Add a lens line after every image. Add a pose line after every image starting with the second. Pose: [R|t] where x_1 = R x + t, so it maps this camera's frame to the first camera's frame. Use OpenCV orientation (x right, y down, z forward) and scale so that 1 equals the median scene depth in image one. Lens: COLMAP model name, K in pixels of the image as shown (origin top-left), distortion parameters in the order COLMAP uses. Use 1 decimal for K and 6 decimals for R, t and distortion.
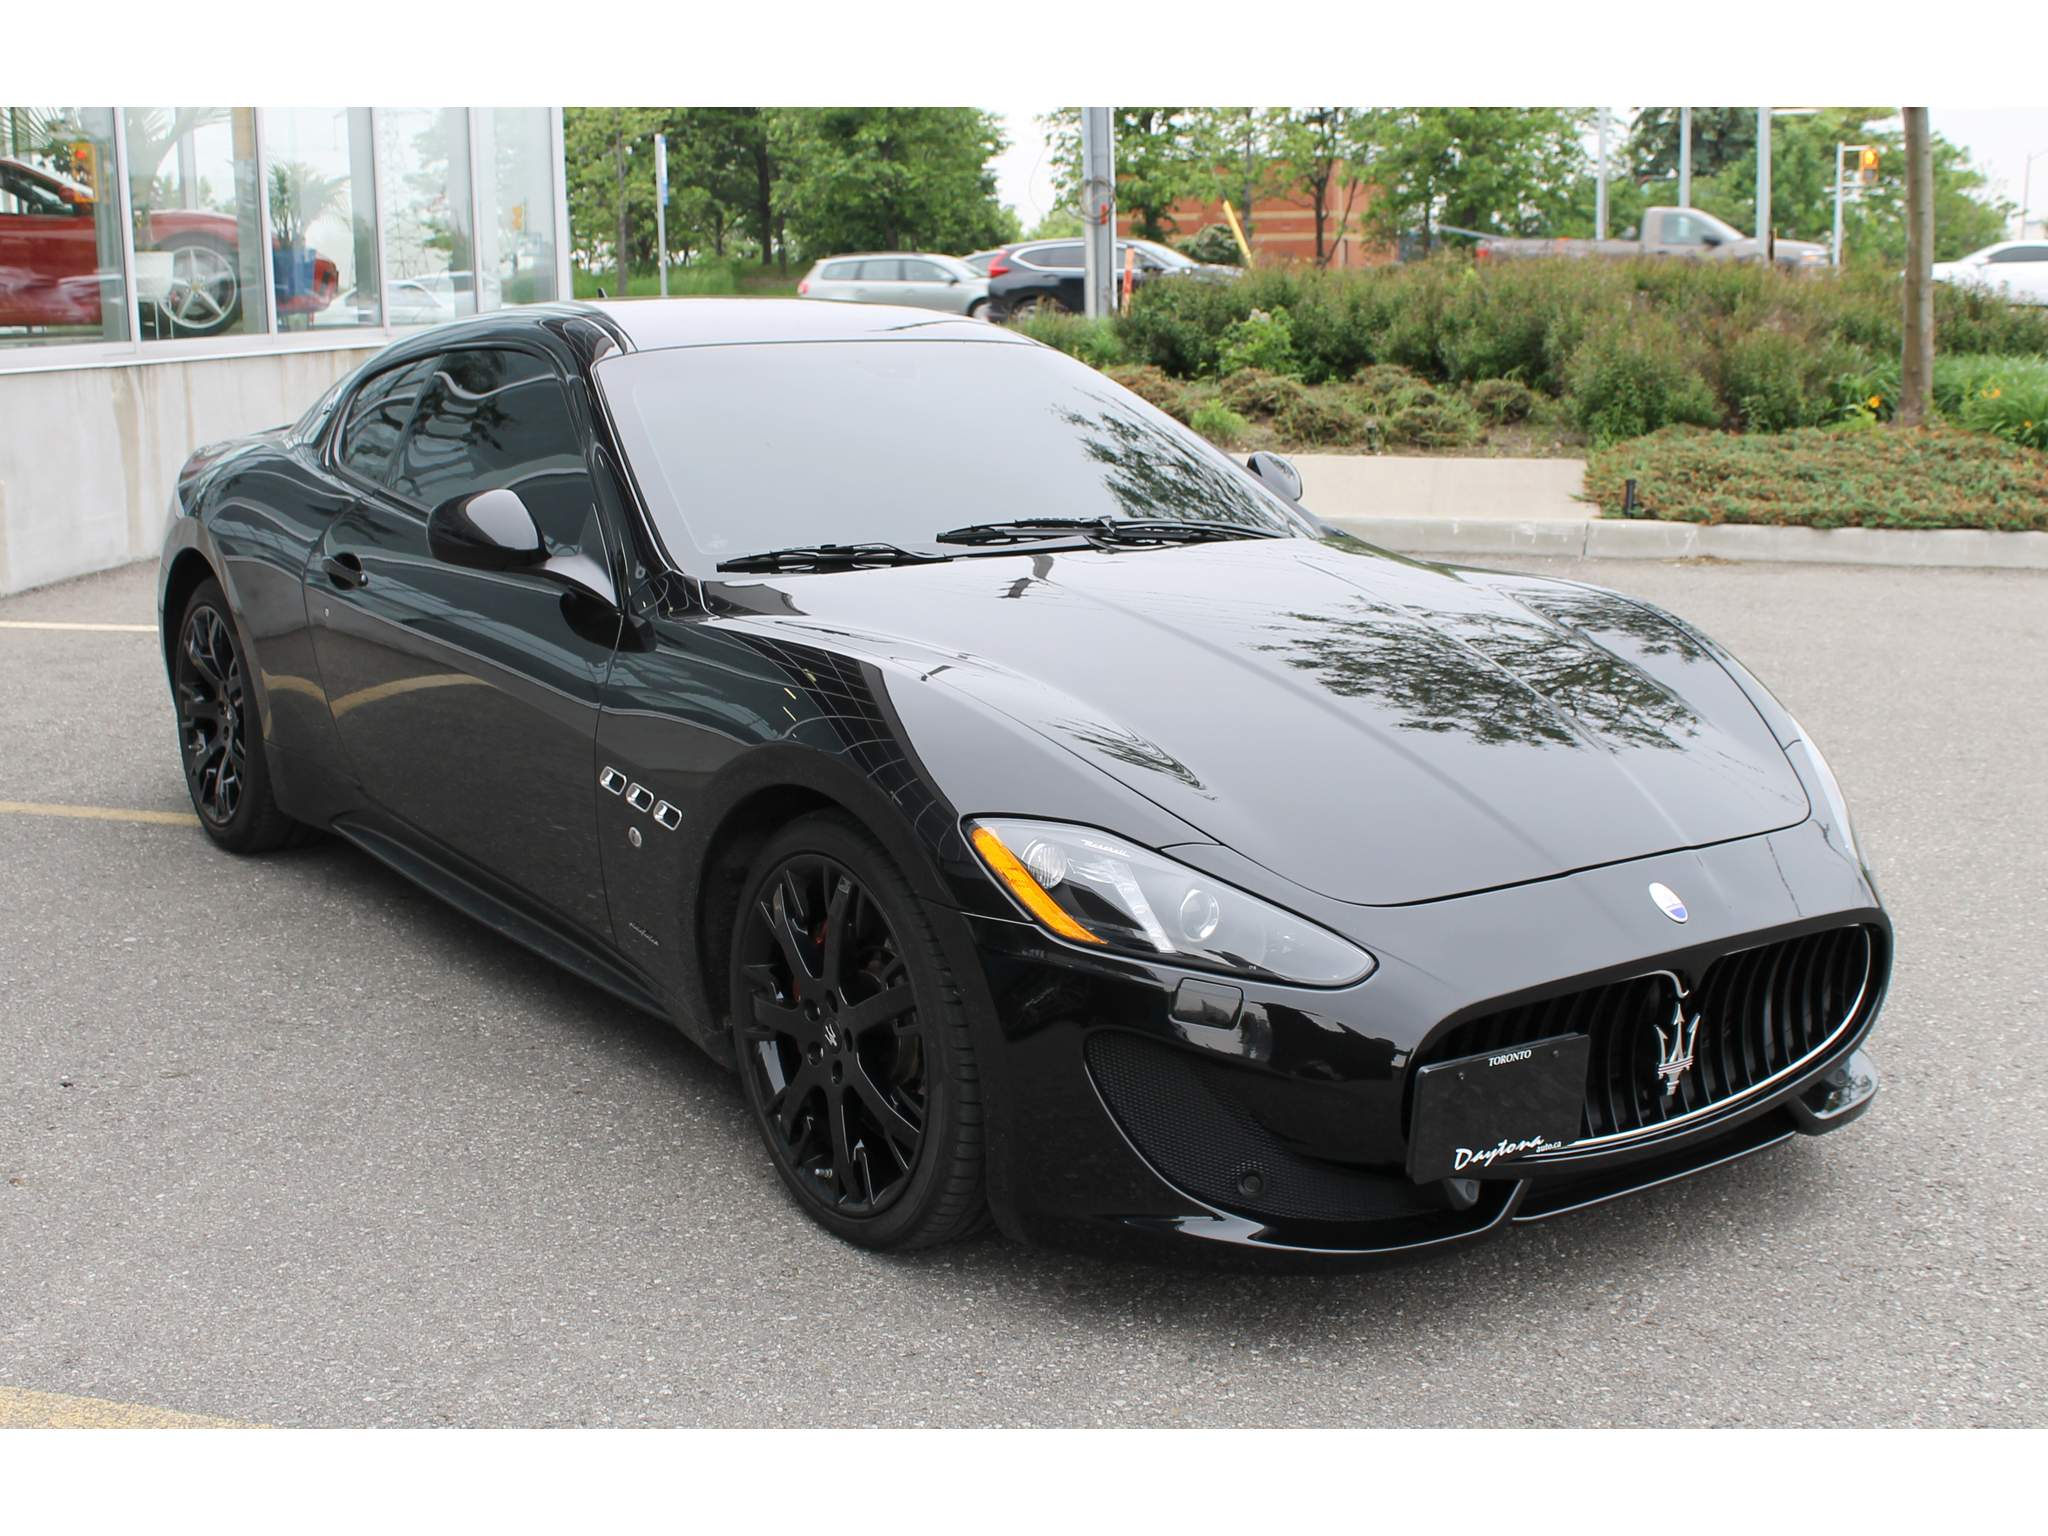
lens RADIAL K [[2413.4, 0, 1024.7], [0, 2413.4, 726.7], [0, 0, 1]] dist [-0.098623, -0.028377]
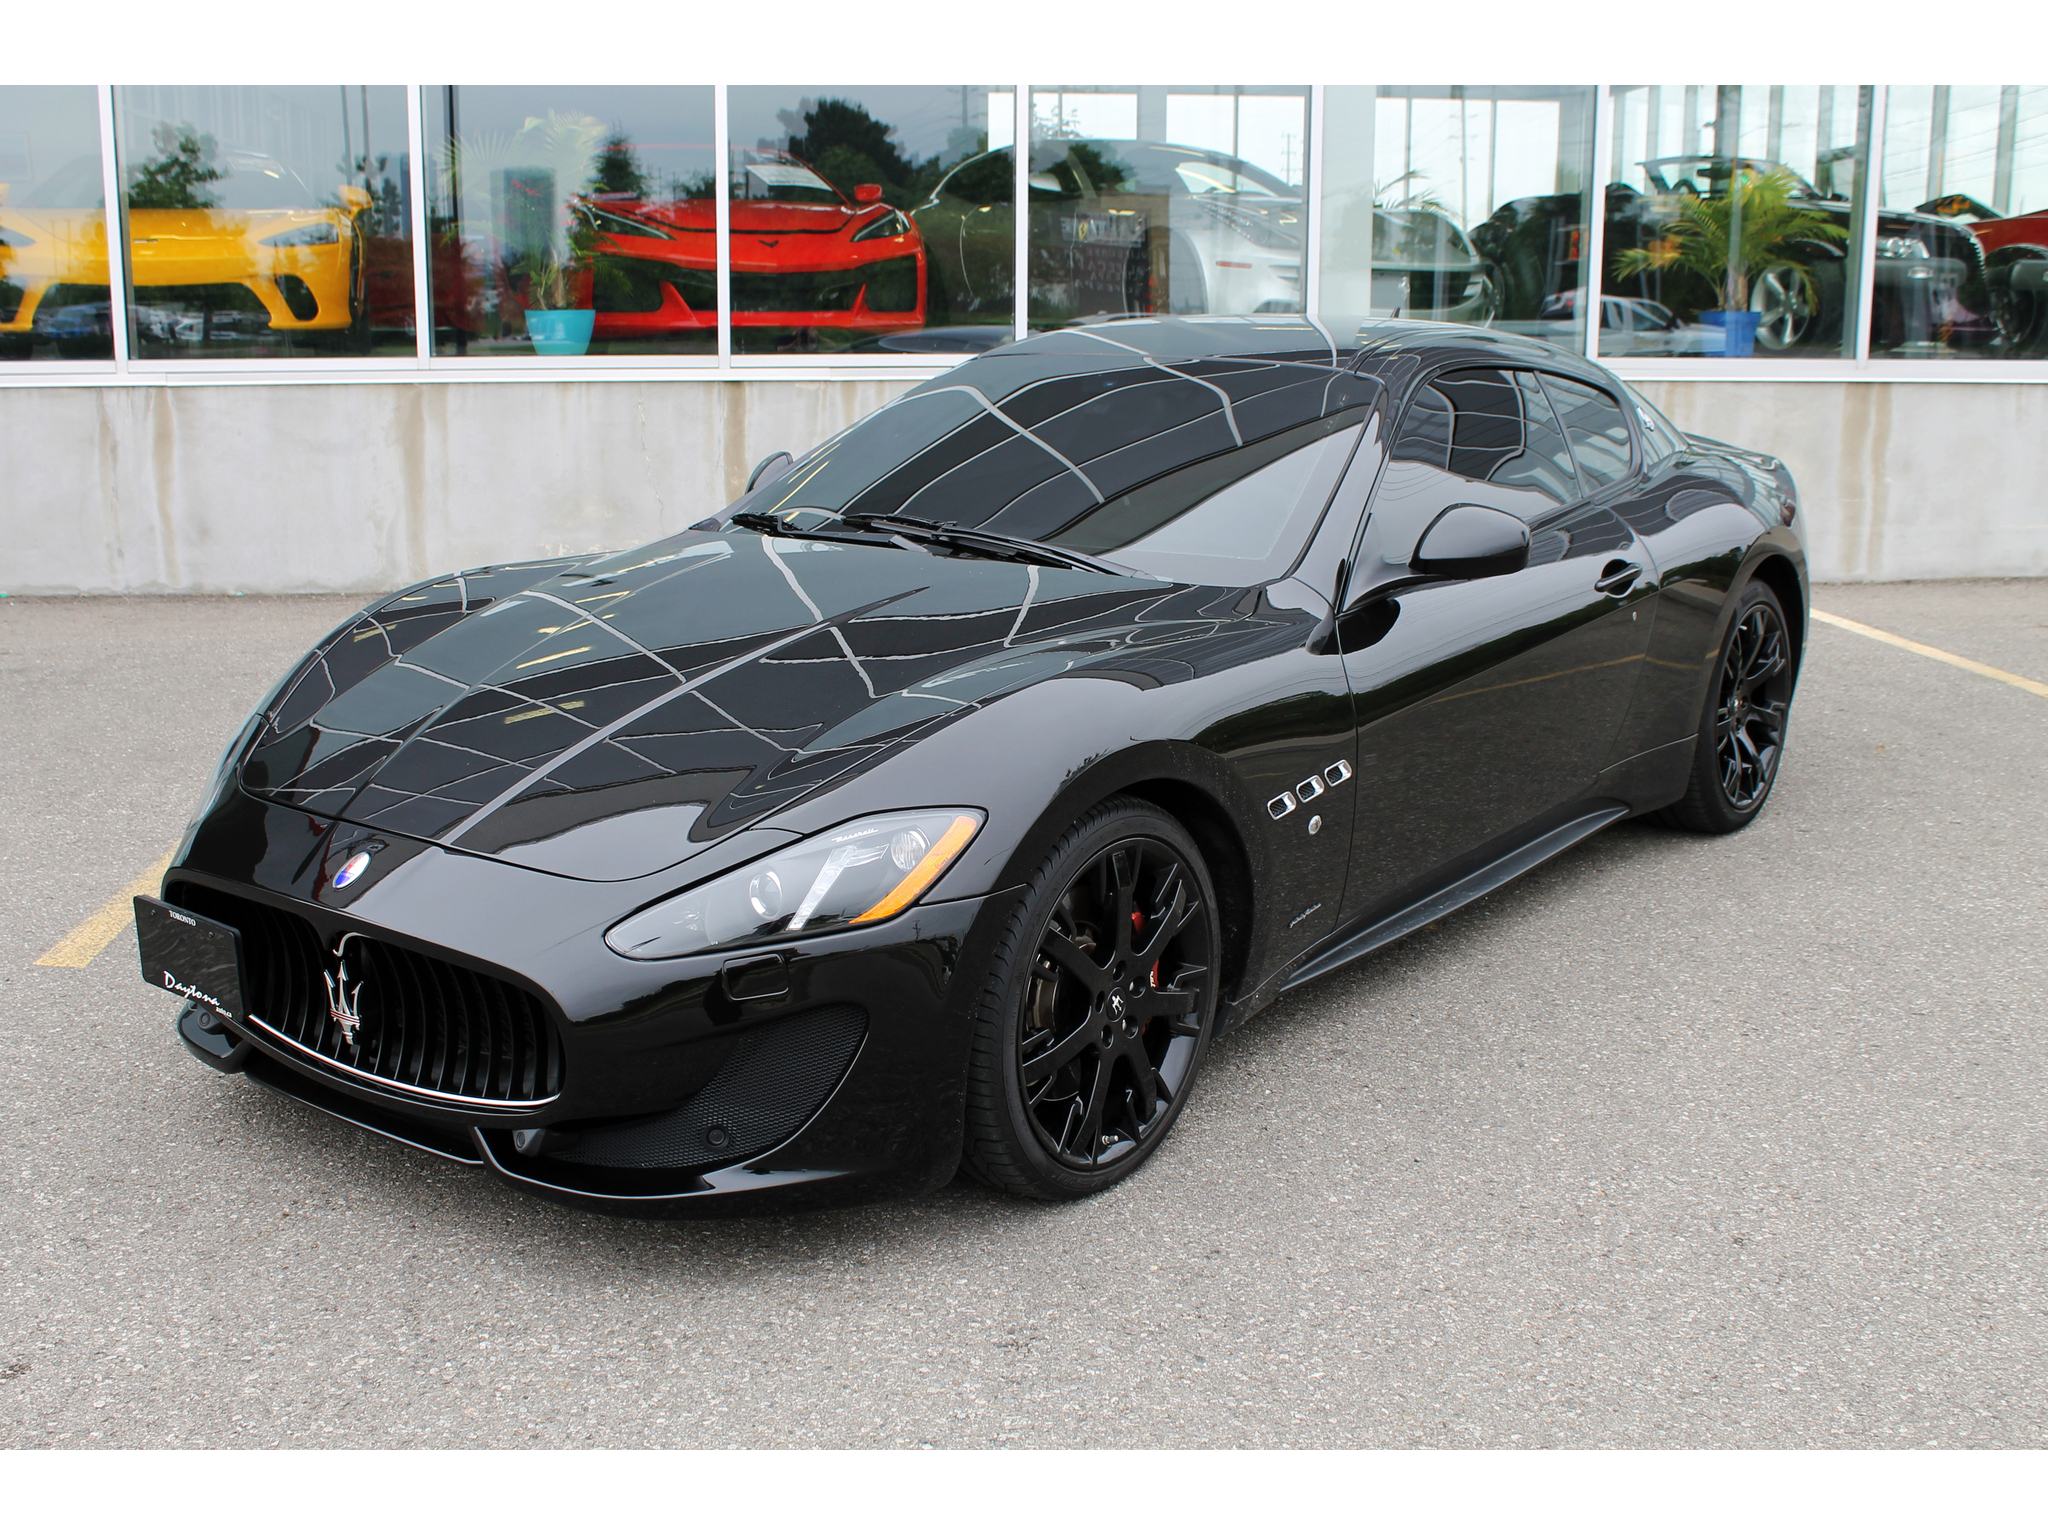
lens RADIAL K [[2200.6, 0, 1024.0], [0, 2200.6, 768.0], [0, 0, 1]] dist [-0.119030, 0.255445]
pose [[0.273509, 0.204738, -0.939827, 1.269600], [-0.177273, 0.971076, 0.159955, -0.184328], [0.945393, 0.122857, 0.301893, 0.973914]]
